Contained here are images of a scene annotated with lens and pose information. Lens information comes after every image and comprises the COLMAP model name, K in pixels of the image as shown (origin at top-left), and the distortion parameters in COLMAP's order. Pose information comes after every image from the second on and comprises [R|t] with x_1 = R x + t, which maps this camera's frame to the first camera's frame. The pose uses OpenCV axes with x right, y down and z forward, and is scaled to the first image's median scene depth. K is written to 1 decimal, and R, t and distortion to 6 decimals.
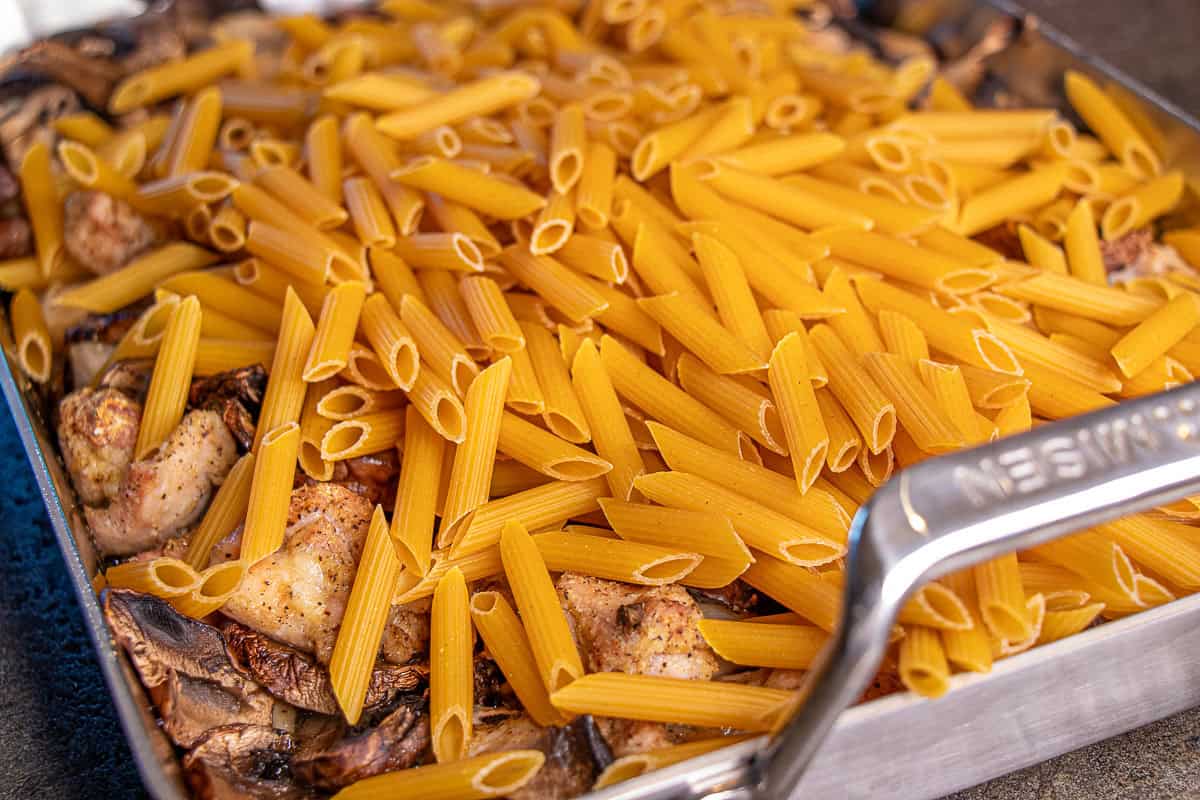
lens RADIAL K [[2130.4, 0, 601.0], [0, 2130.4, 401.5], [0, 0, 1]] dist [0.030367, 0.000000]
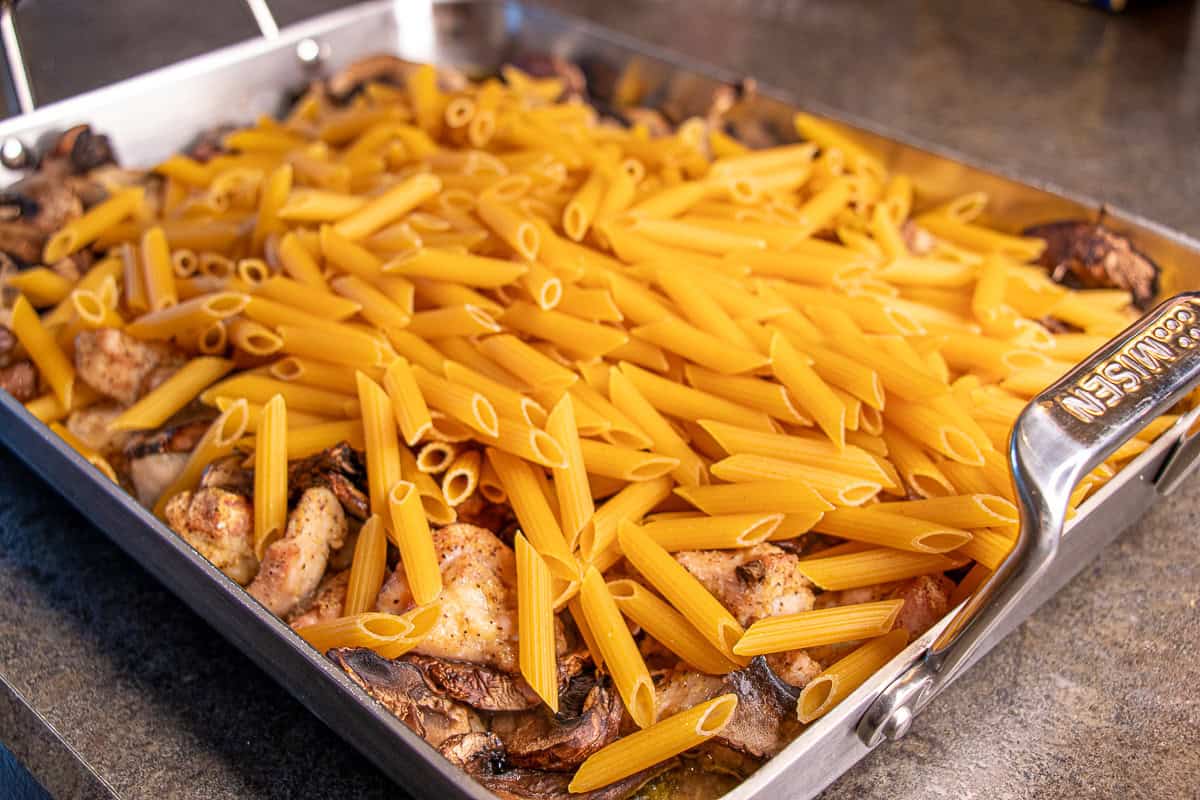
lens RADIAL K [[1583.5, 0, 596.2], [0, 1583.5, 402.4], [0, 0, 1]] dist [-0.031896, 0.000000]
pose [[0.931409, -0.190391, 0.310206, -0.309479], [0.191246, 0.981144, 0.027958, -0.037708], [-0.309680, 0.033285, 0.950258, 0.123371]]
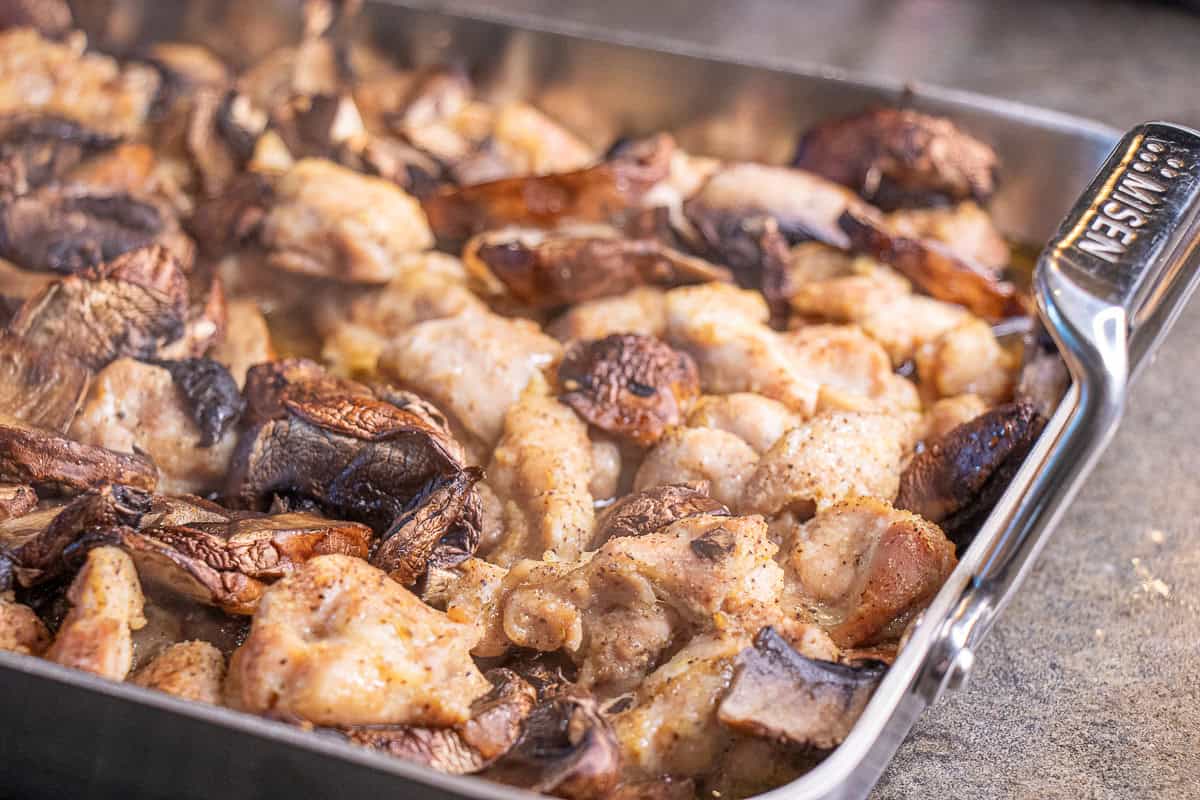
lens RADIAL K [[3064.5, 0, 602.1], [0, 3064.5, 402.4], [0, 0, 1]] dist [0.576896, 0.000000]
pose [[0.709386, -0.276728, 0.648223, -0.830755], [0.342439, 0.939175, 0.026186, -0.013529], [-0.616041, 0.203401, 0.761000, -0.049588]]
